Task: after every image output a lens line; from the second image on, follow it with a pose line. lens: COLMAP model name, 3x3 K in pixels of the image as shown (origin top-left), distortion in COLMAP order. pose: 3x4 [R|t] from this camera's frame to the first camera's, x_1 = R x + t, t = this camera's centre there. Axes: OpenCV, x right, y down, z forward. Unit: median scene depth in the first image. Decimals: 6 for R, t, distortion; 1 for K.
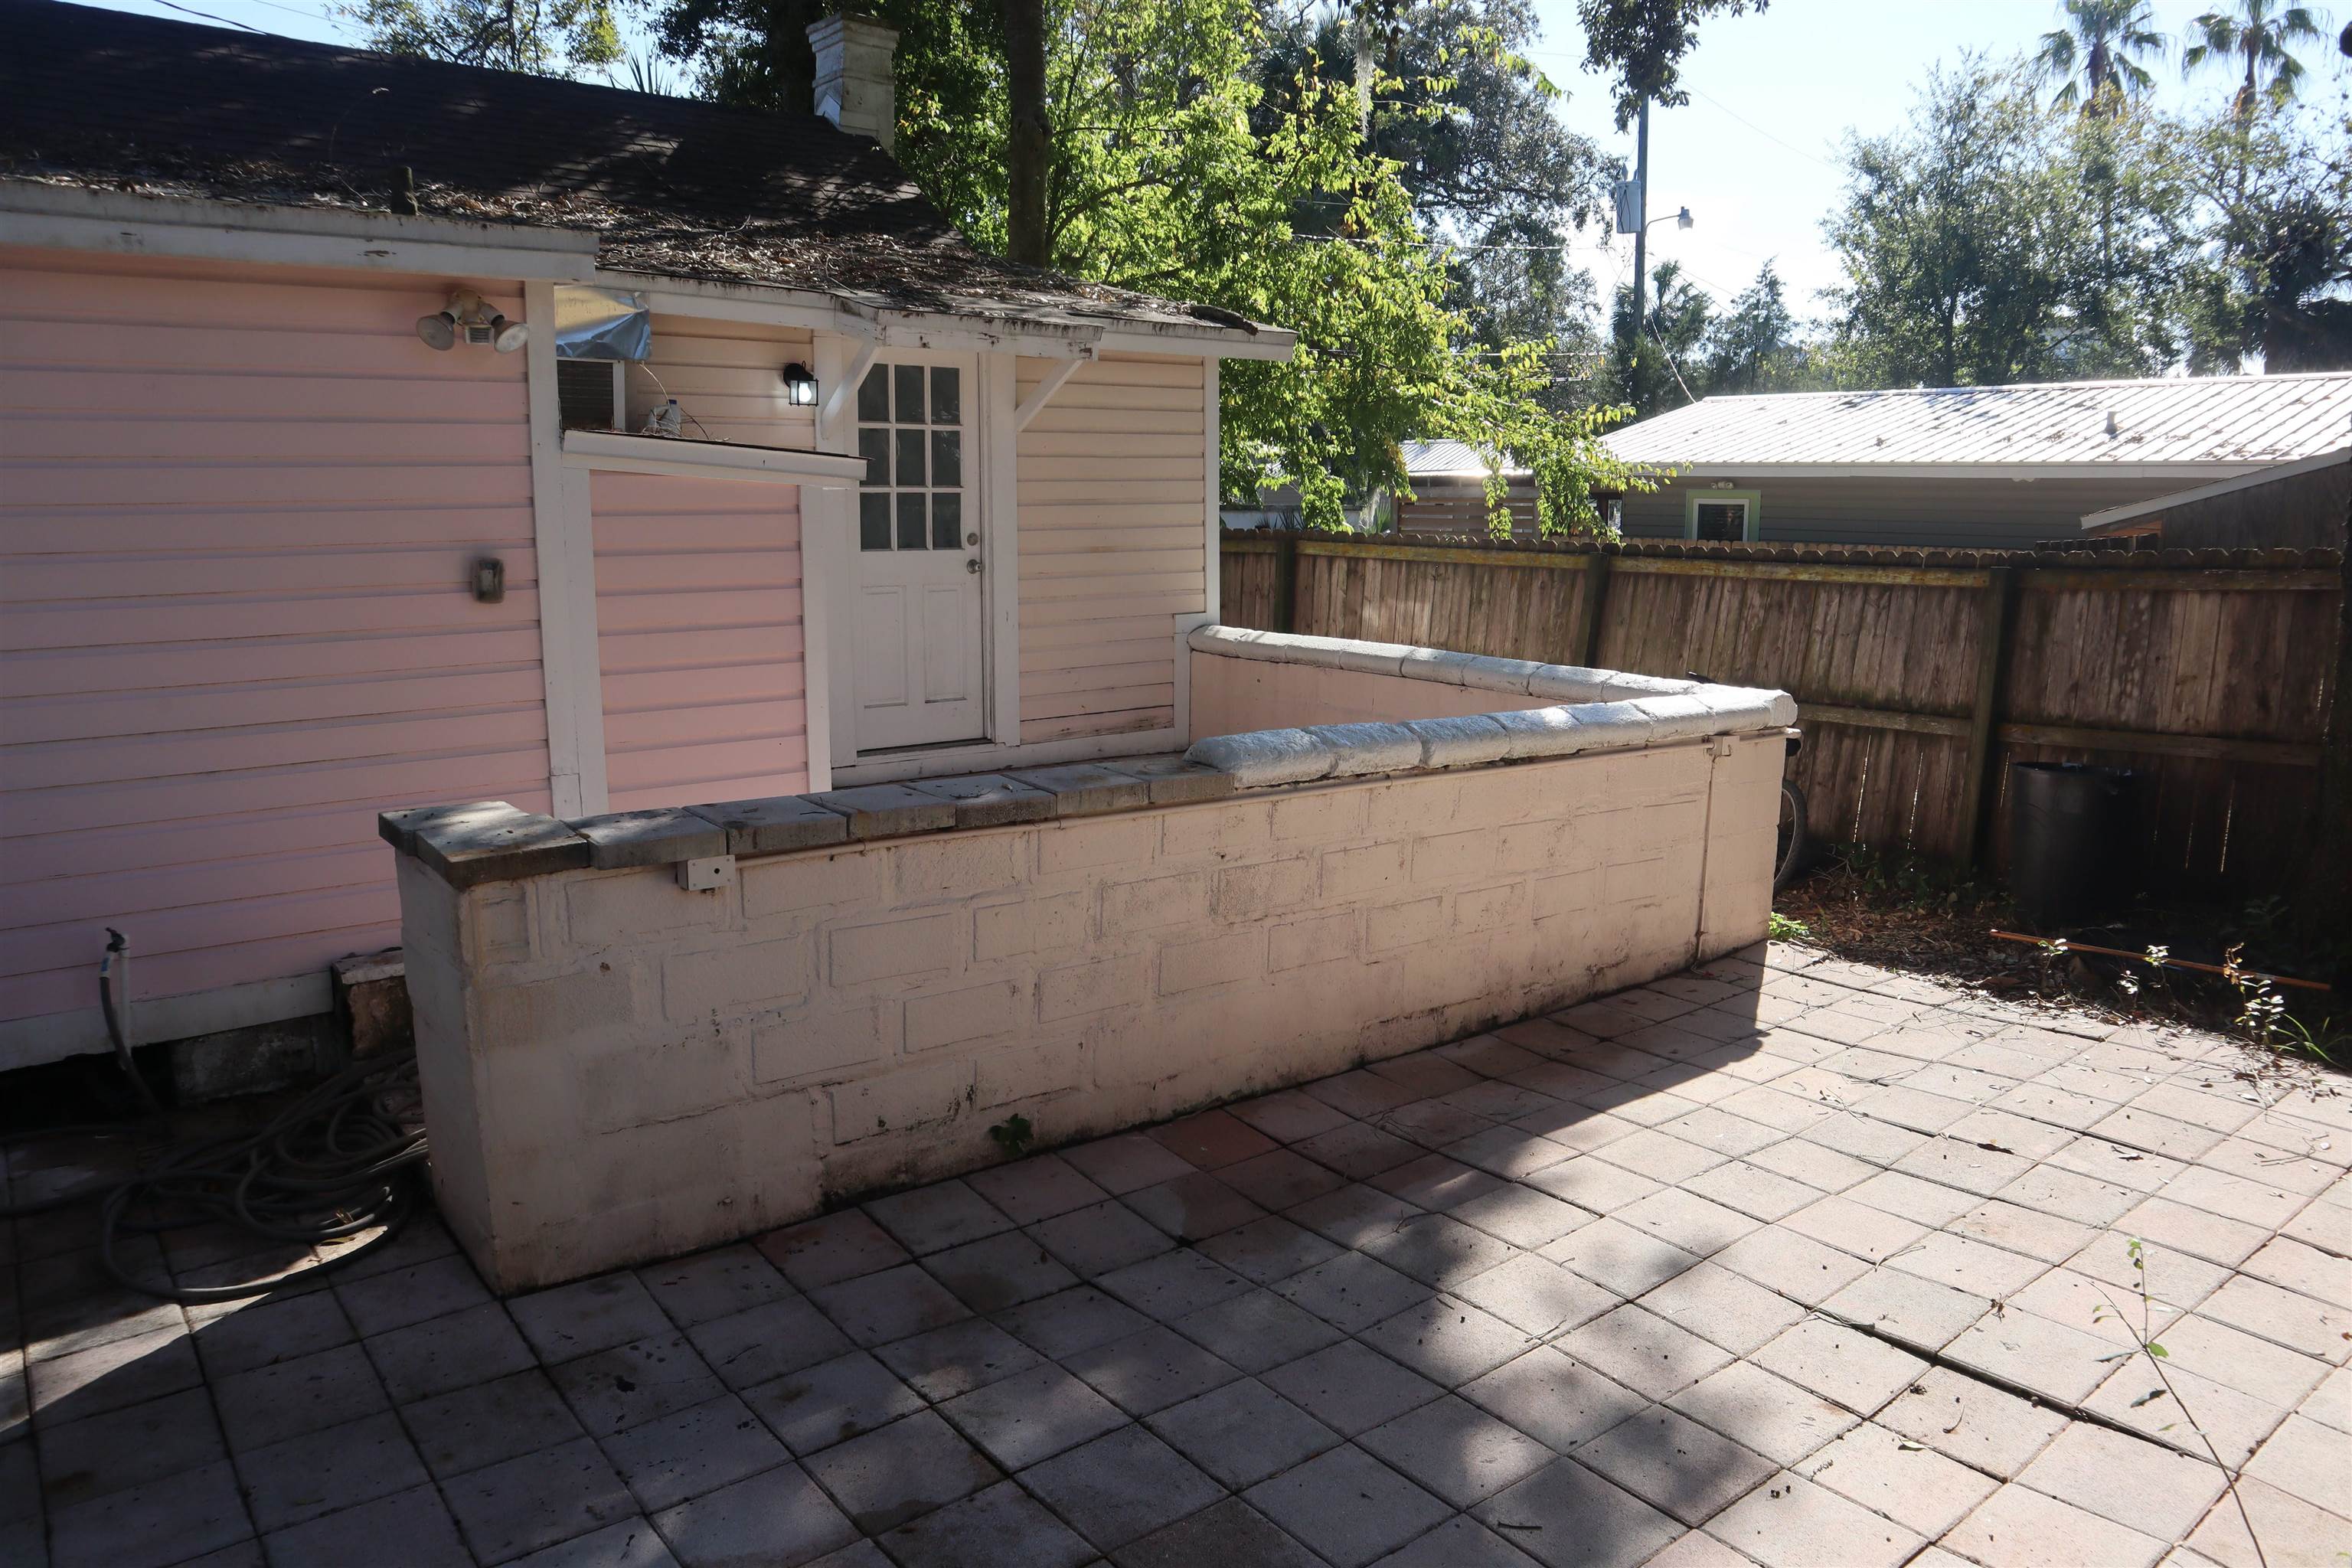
lens RADIAL K [[1643.2, 0, 1178.1], [0, 1643.2, 819.8], [0, 0, 1]] dist [-0.124066, 0.082056]
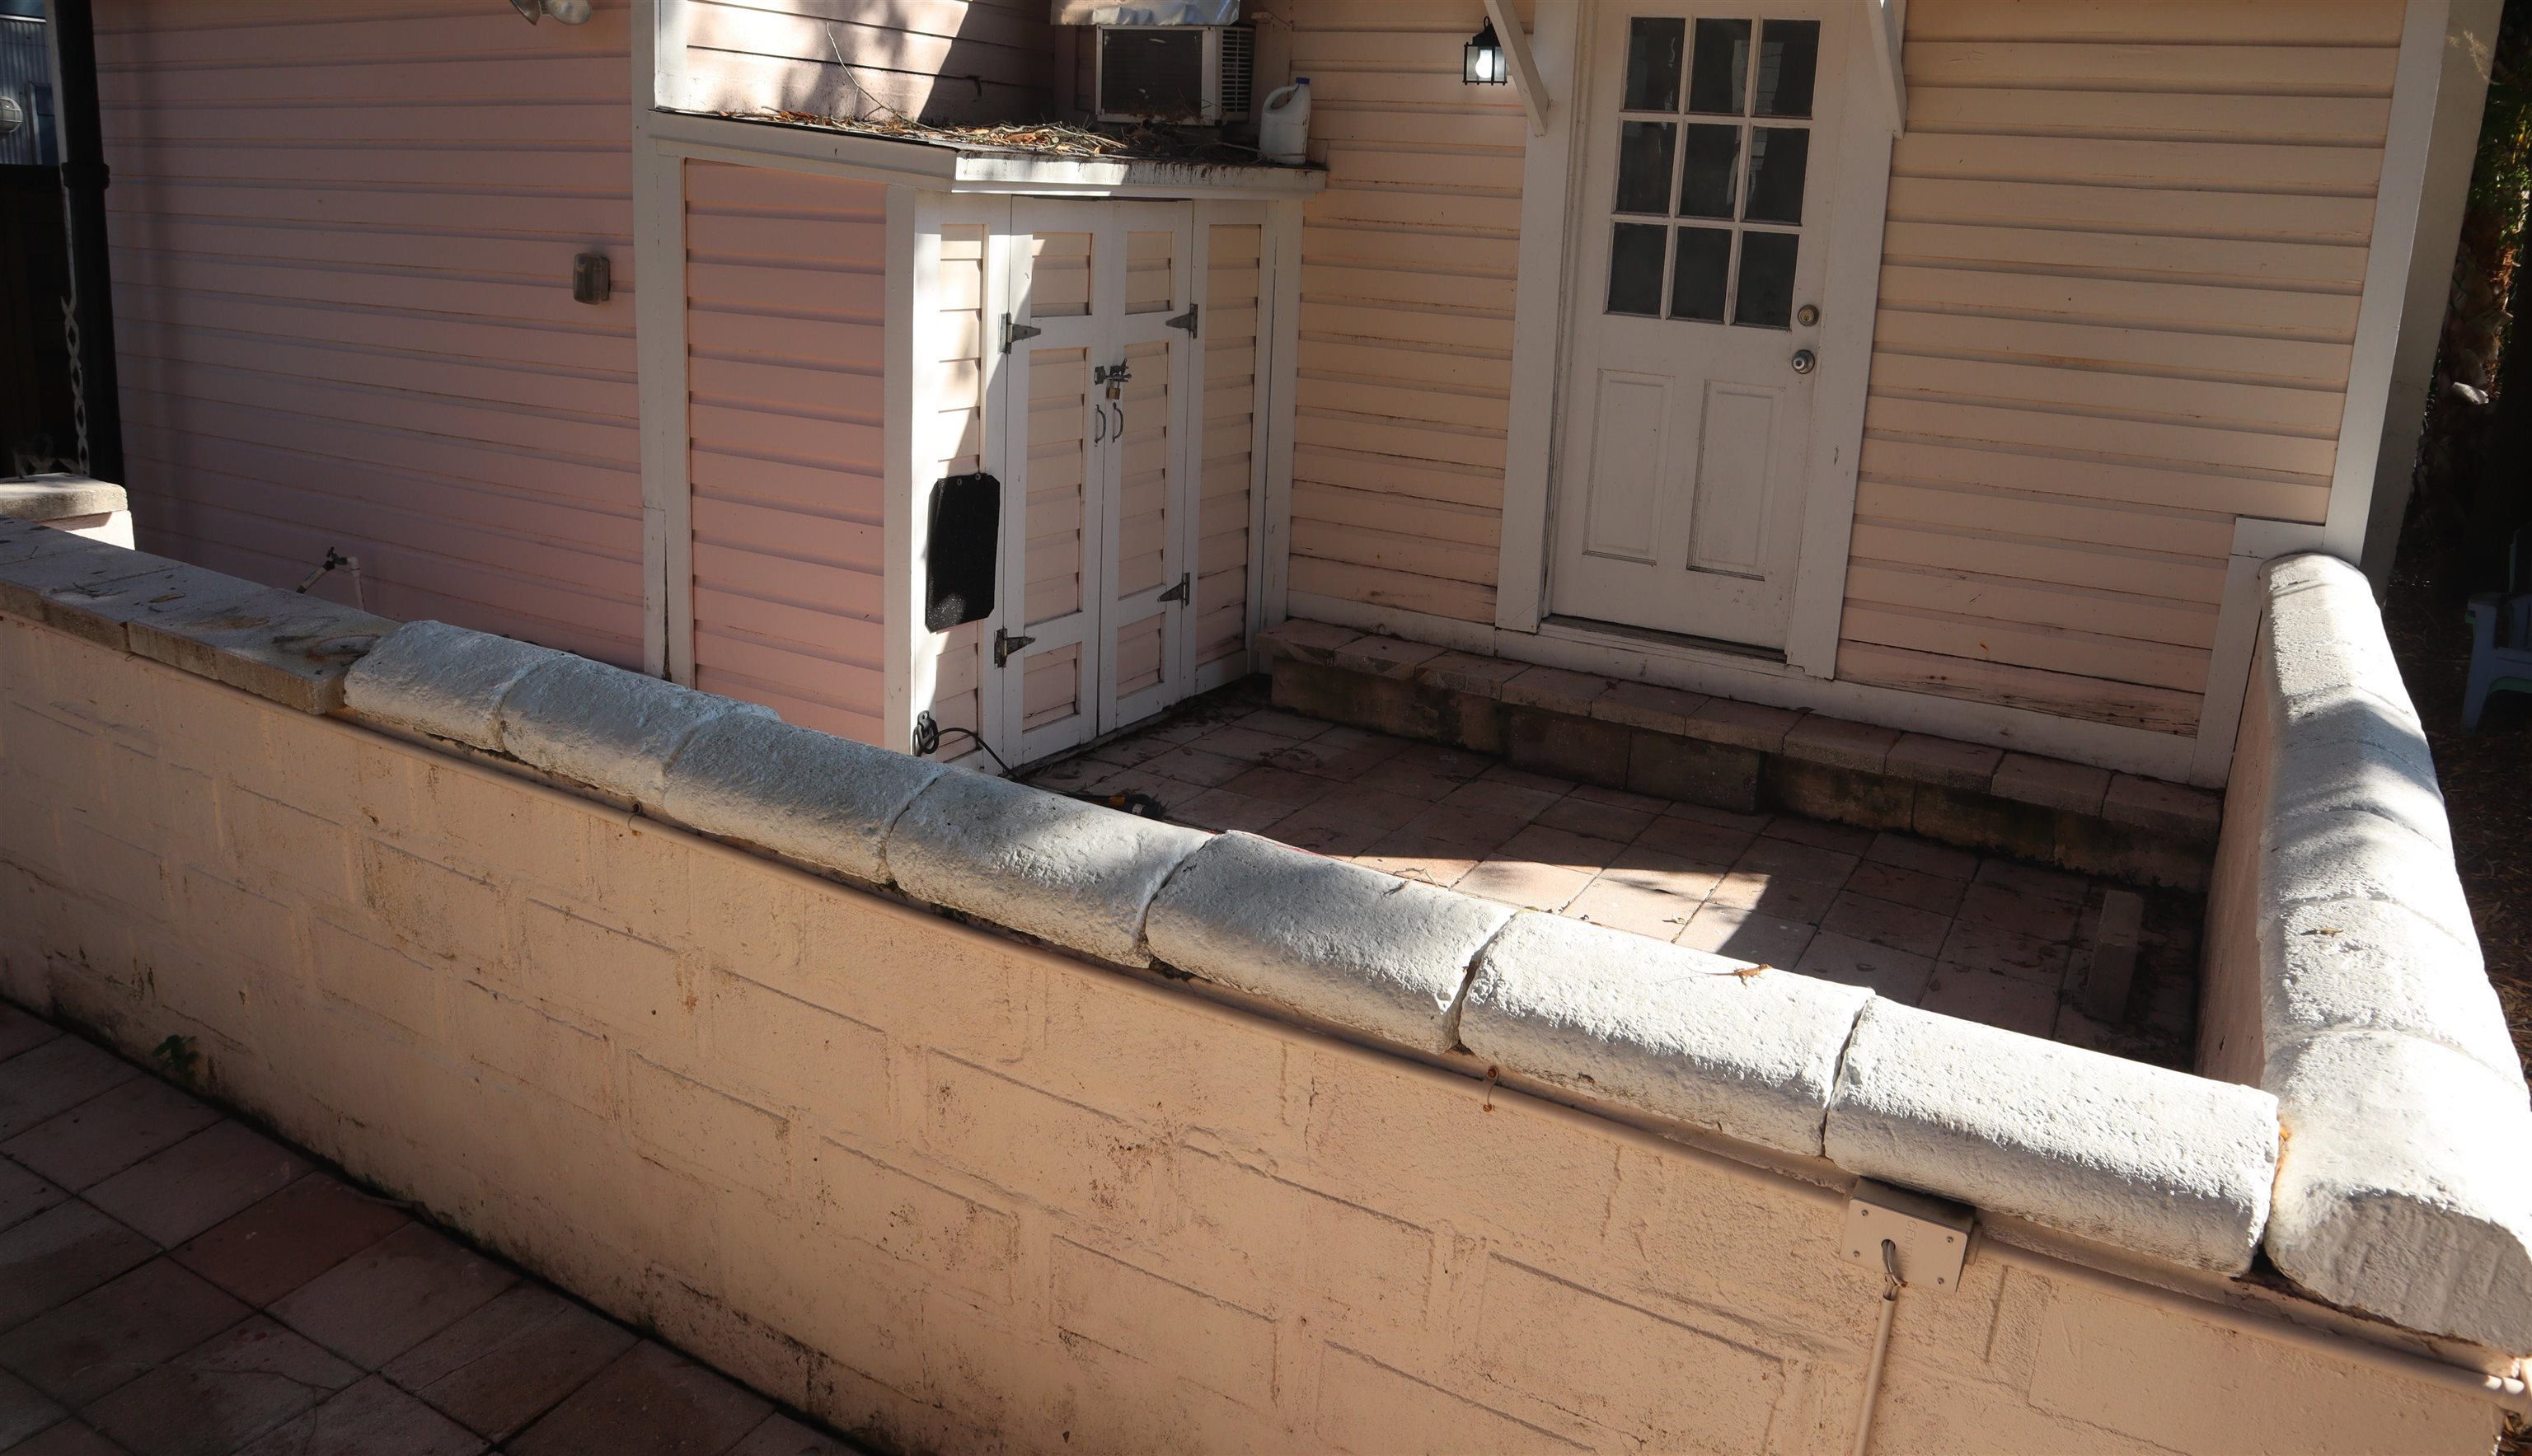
lens RADIAL K [[1801.9, 0, 1265.0], [0, 1801.9, 623.4], [0, 0, 1]] dist [-0.135292, 0.087200]
pose [[0.381435, 0.231405, -0.894963, 0.412278], [-0.221305, 0.962865, 0.154642, -0.126601], [0.897514, 0.139074, 0.418482, 0.604479]]
